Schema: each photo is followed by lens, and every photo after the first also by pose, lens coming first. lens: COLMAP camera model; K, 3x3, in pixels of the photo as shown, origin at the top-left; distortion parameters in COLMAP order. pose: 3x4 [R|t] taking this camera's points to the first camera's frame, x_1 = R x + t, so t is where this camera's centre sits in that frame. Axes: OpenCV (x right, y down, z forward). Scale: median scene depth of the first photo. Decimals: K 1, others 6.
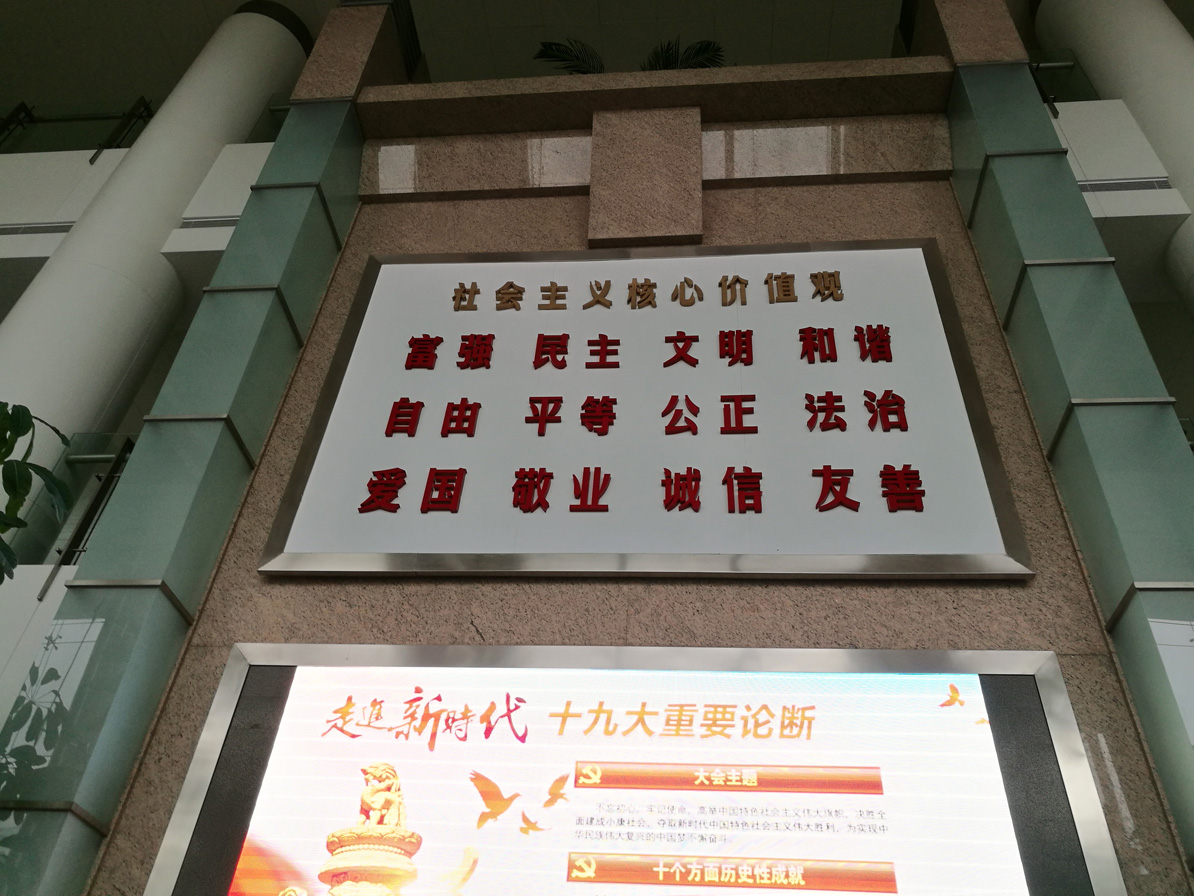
lens RADIAL K [[936.7, 0, 600.9], [0, 936.7, 449.7], [0, 0, 1]] dist [0.149258, -0.293111]
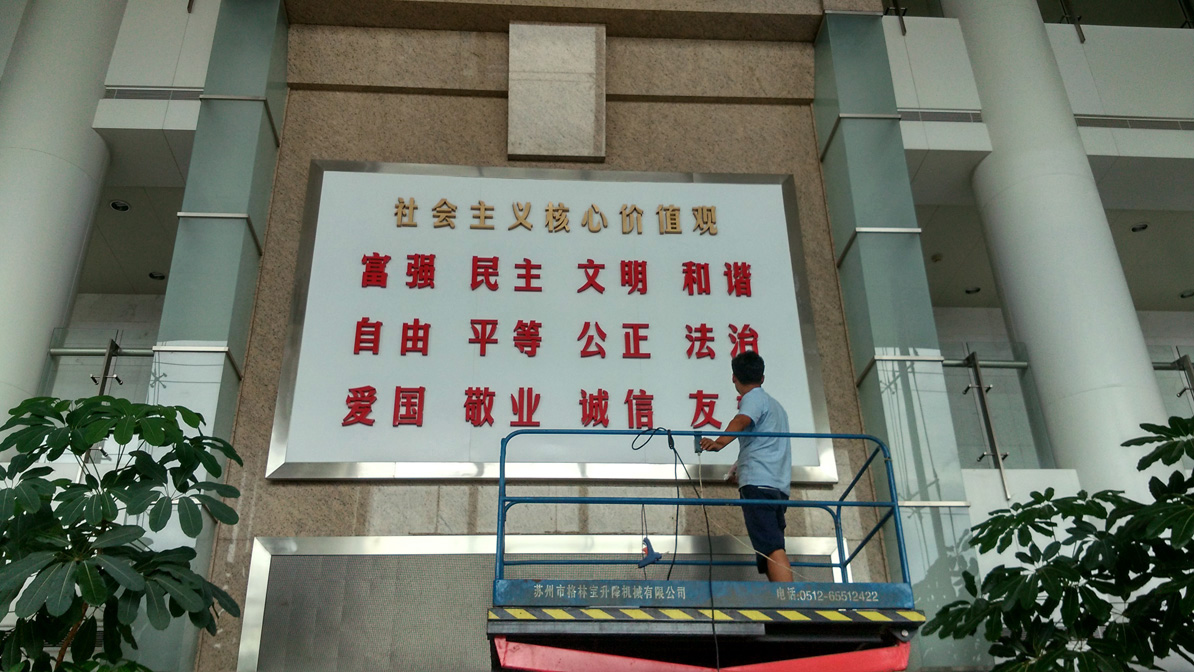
lens RADIAL K [[1041.2, 0, 600.0], [0, 1041.2, 329.5], [0, 0, 1]] dist [0.282231, -0.825244]
pose [[0.984876, 0.005712, 0.173165, -0.146754], [-0.042593, 0.976768, 0.210025, -0.340199], [-0.167942, -0.214224, 0.962239, -0.362881]]
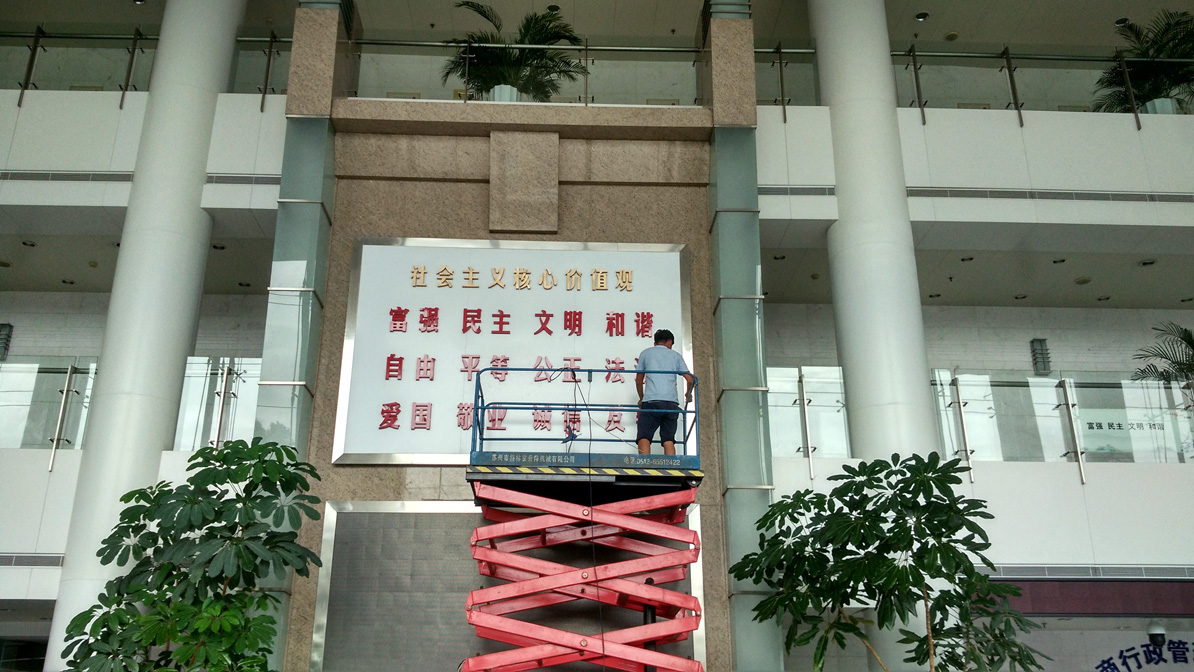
lens RADIAL K [[1035.1, 0, 591.4], [0, 1035.1, 330.4], [0, 0, 1]] dist [0.274818, -0.795438]
pose [[0.991364, -0.008311, 0.130877, -0.090580], [-0.038399, 0.935853, 0.350292, -0.833763], [-0.125393, -0.352292, 0.927452, -0.931205]]
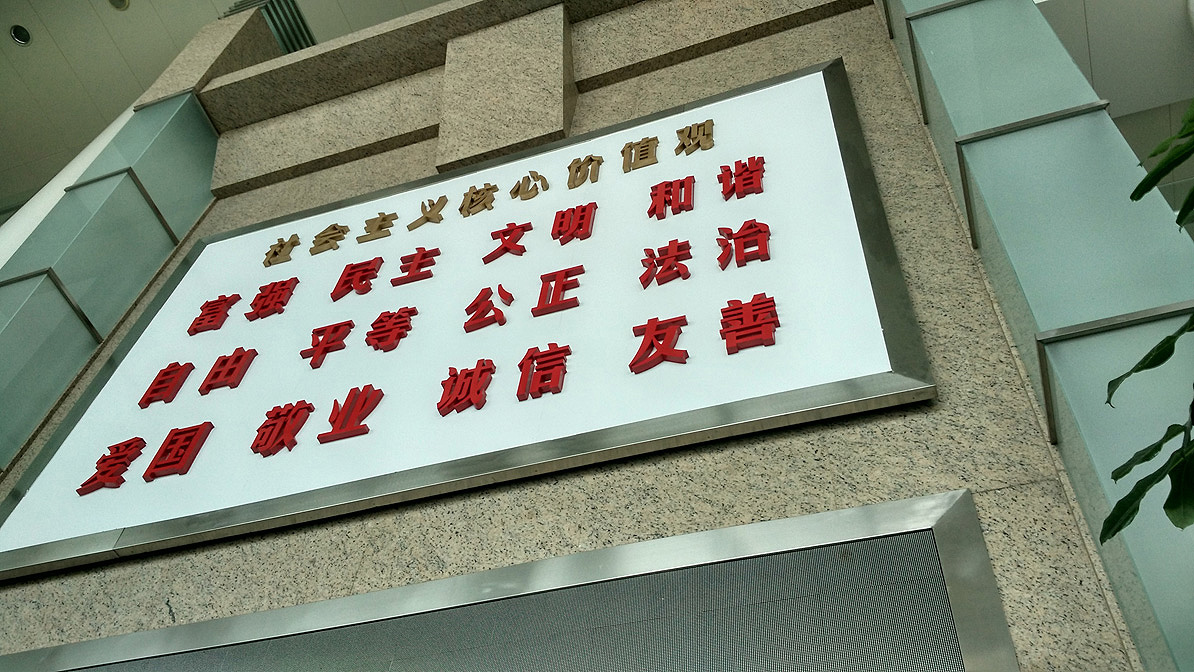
lens RADIAL K [[1035.1, 0, 591.4], [0, 1035.1, 330.4], [0, 0, 1]] dist [0.274818, -0.795438]
pose [[0.967662, -0.186444, -0.169911, 0.293340], [0.140611, 0.957900, -0.250311, 0.194247], [0.209427, 0.218324, 0.953139, 0.215871]]
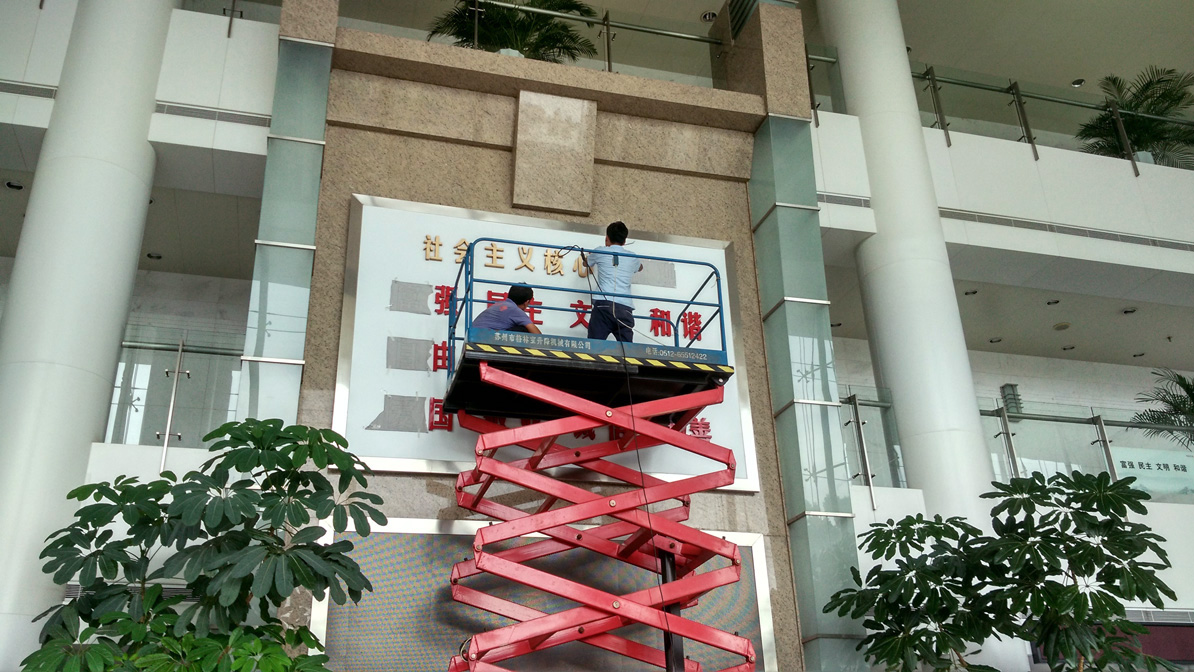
lens RADIAL K [[1041.2, 0, 600.0], [0, 1041.2, 329.5], [0, 0, 1]] dist [0.282231, -0.825244]
pose [[0.929097, 0.071847, 0.362789, -0.527444], [-0.173412, 0.951061, 0.255755, -0.549665], [-0.326660, -0.300534, 0.896088, -0.590351]]
